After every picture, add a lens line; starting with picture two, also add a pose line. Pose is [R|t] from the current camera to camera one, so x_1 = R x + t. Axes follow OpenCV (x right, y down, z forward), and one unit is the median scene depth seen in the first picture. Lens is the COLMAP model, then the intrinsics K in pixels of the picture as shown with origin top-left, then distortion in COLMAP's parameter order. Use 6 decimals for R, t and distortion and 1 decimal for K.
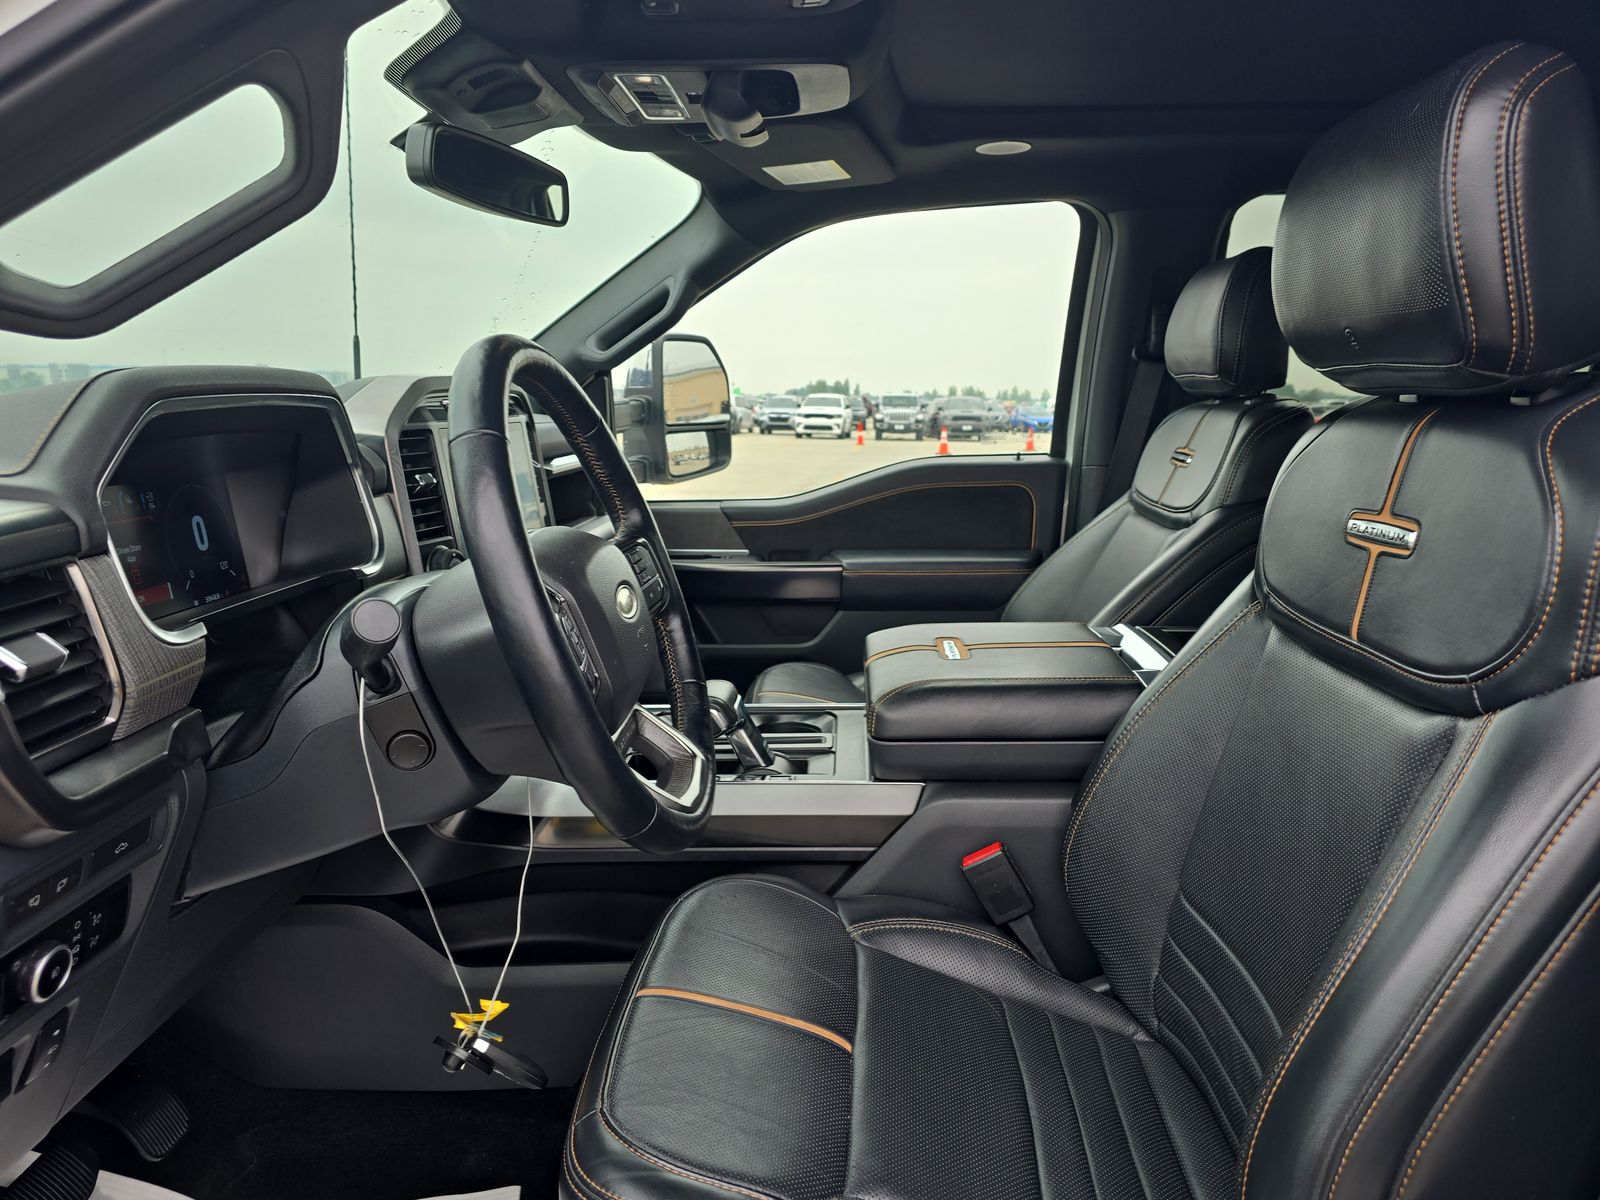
lens RADIAL K [[1193.4, 0, 800.0], [0, 1193.4, 600.0], [0, 0, 1]] dist [-0.004349, 0.000102]
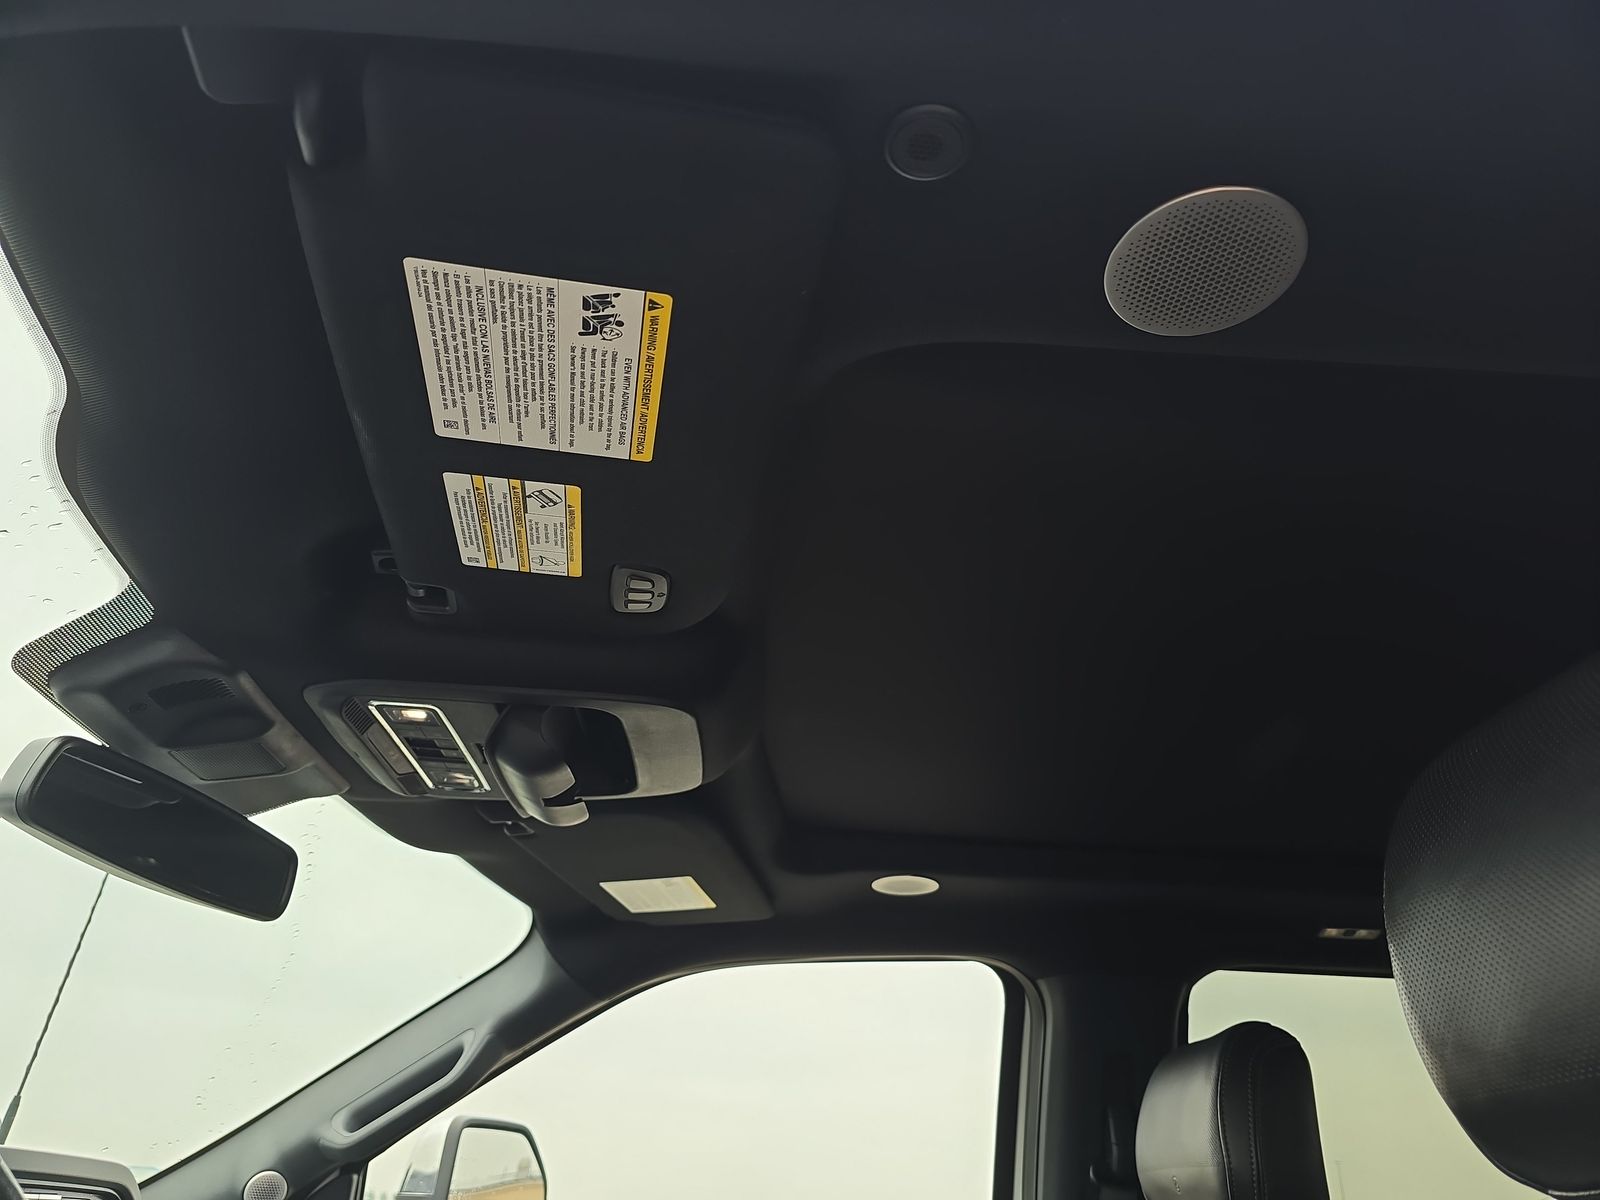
lens RADIAL K [[1157.7, 0, 800.0], [0, 1157.7, 600.0], [0, 0, 1]] dist [0.053271, -0.043659]
pose [[0.995742, 0.075585, 0.052774, 0.047484], [-0.027437, 0.789522, -0.613108, -0.049033], [-0.088008, 0.609050, 0.788234, 0.294853]]
